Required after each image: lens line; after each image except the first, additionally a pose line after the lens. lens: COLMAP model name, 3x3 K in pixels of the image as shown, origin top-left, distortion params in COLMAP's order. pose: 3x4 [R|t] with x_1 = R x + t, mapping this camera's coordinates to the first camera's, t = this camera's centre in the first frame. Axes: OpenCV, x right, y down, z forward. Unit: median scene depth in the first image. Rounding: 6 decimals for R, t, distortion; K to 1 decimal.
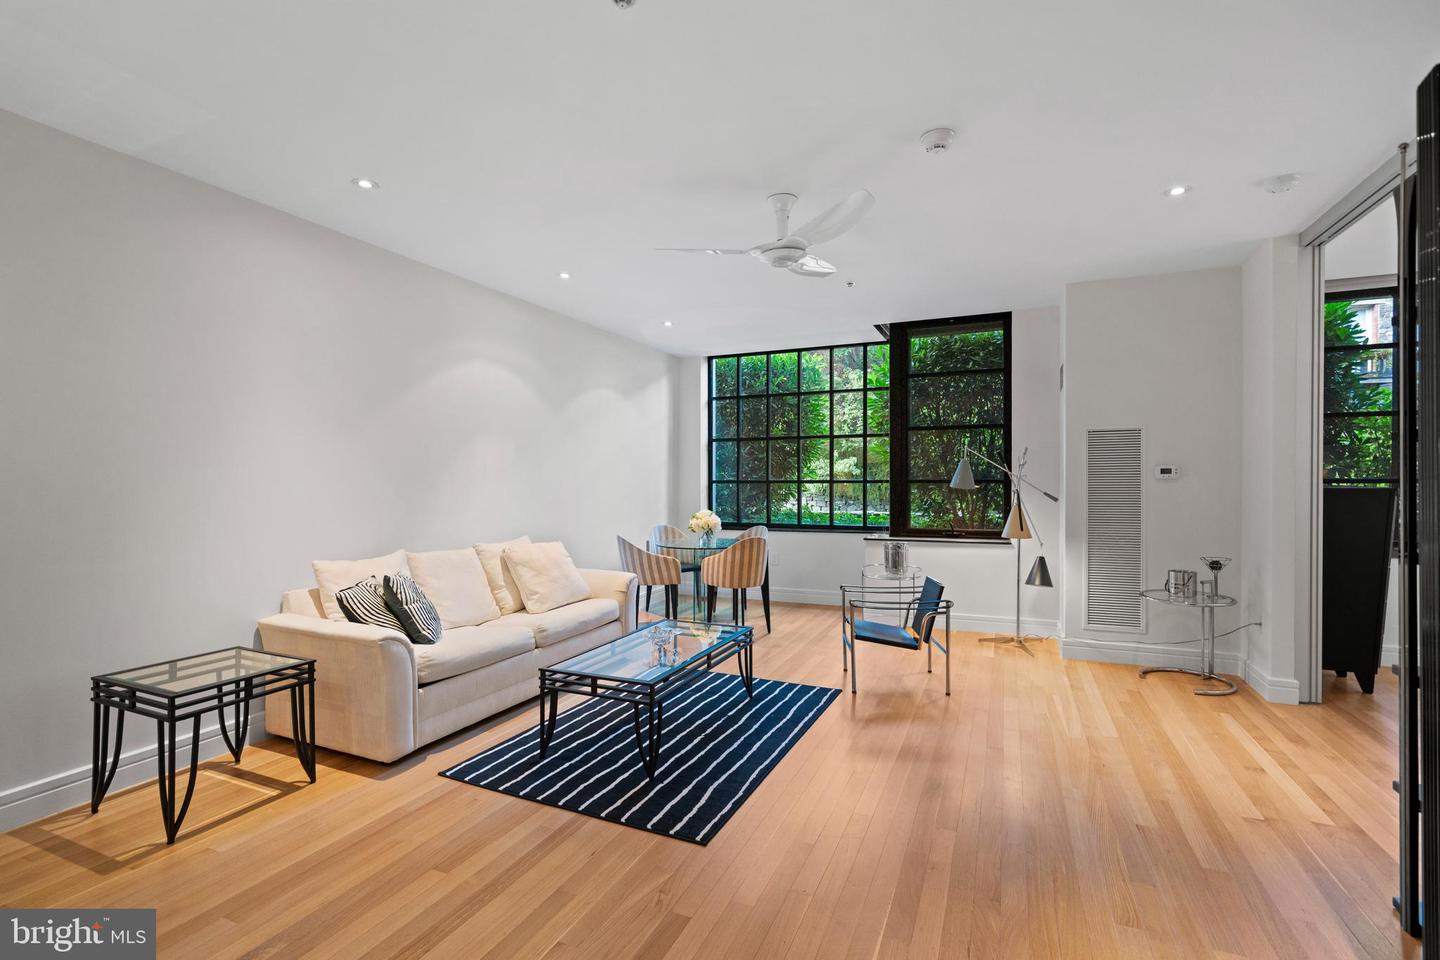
lens RADIAL K [[664.0, 0, 720.2], [0, 664.0, 478.7], [0, 0, 1]] dist [0.005550, -0.000868]
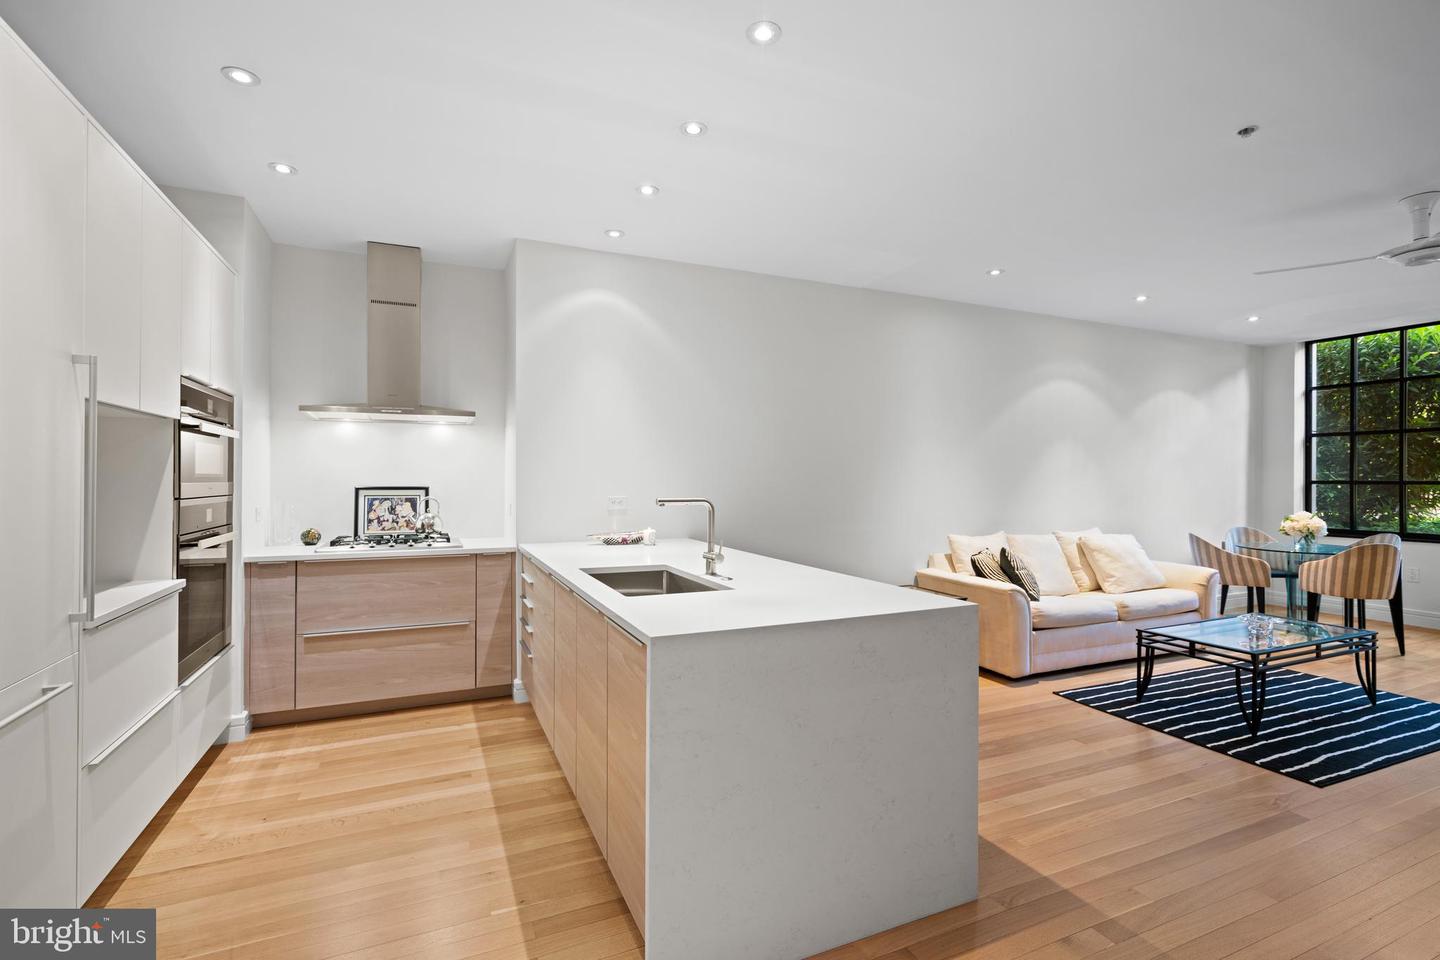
lens RADIAL K [[664.0, 0, 712.4], [0, 664.0, 476.1], [0, 0, 1]] dist [0.005550, -0.000868]
pose [[0.743881, 0.003364, -0.668303, -0.019511], [-0.003359, 0.999994, 0.001294, -0.002810], [0.668303, 0.001282, 0.743888, -0.327588]]
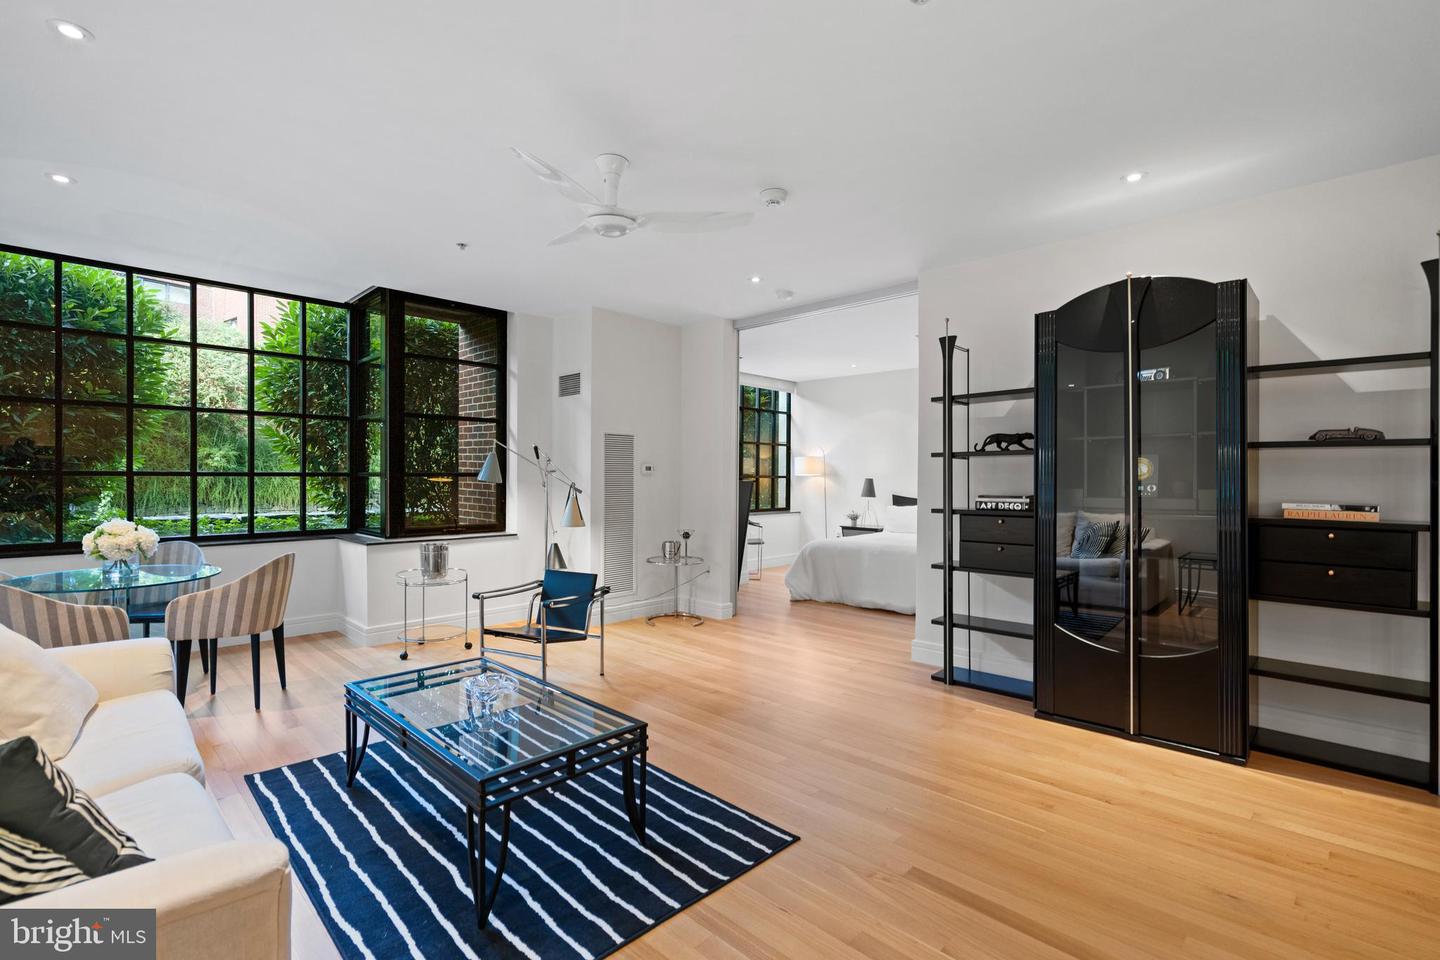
lens RADIAL K [[664.0, 0, 718.8], [0, 664.0, 483.7], [0, 0, 1]] dist [0.005550, -0.000868]
pose [[0.345628, -0.003263, 0.938366, -0.523637], [-0.010860, 0.999913, 0.007478, 0.007268], [-0.938309, -0.012775, 0.345563, 0.408511]]
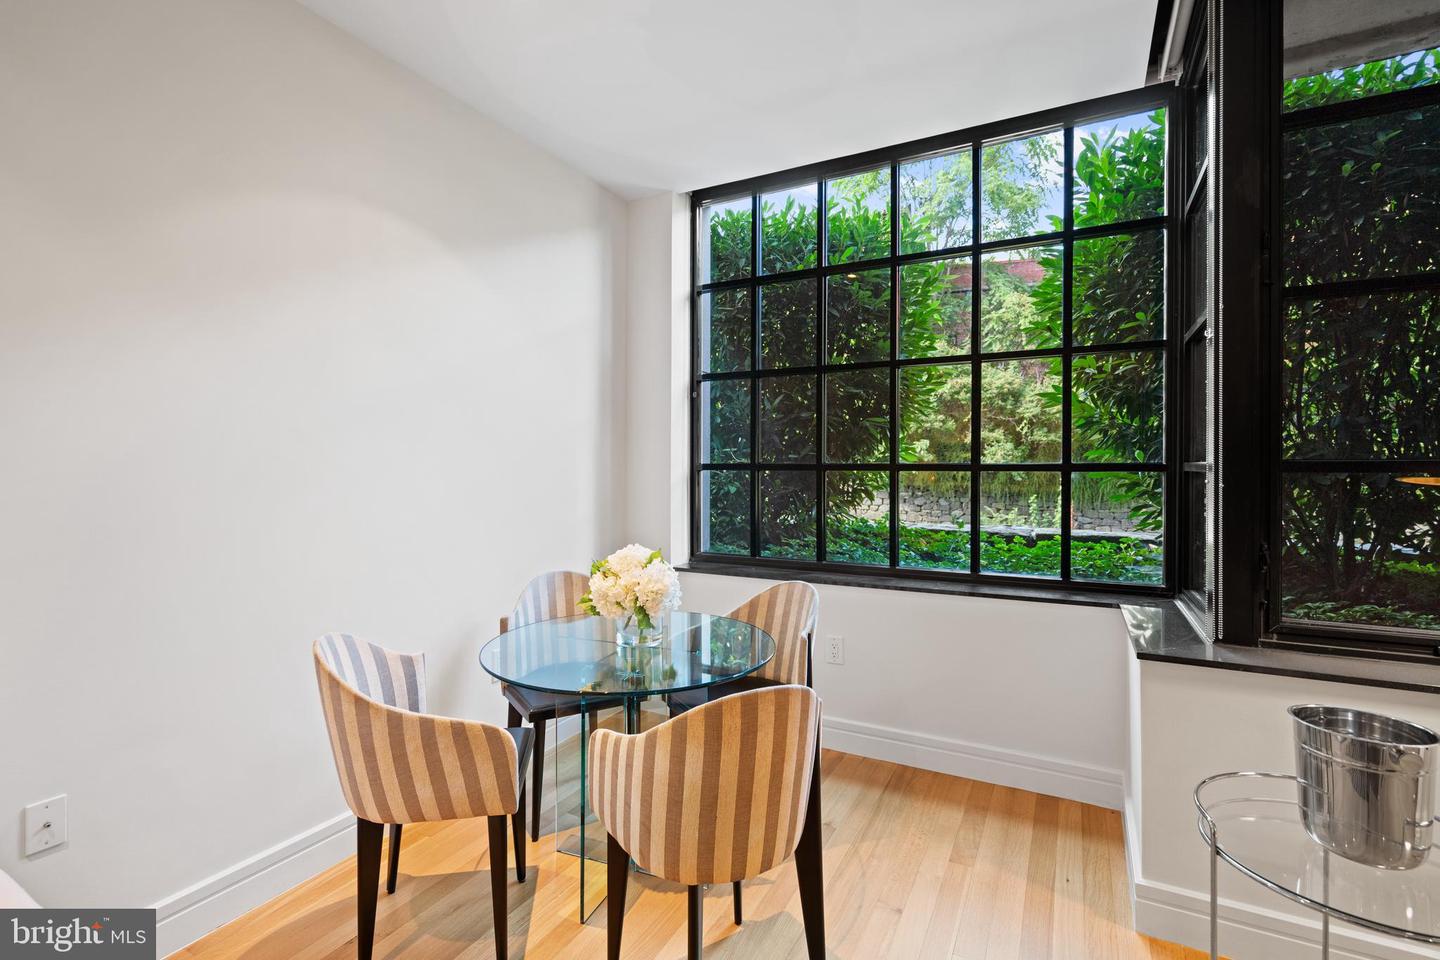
lens RADIAL K [[664.0, 0, 708.0], [0, 664.0, 466.4], [0, 0, 1]] dist [0.005550, -0.000868]
pose [[0.995526, 0.004805, -0.094367, 0.064265], [-0.004772, 0.999988, 0.000568, 0.007221], [0.094368, -0.000115, 0.995537, 0.895401]]
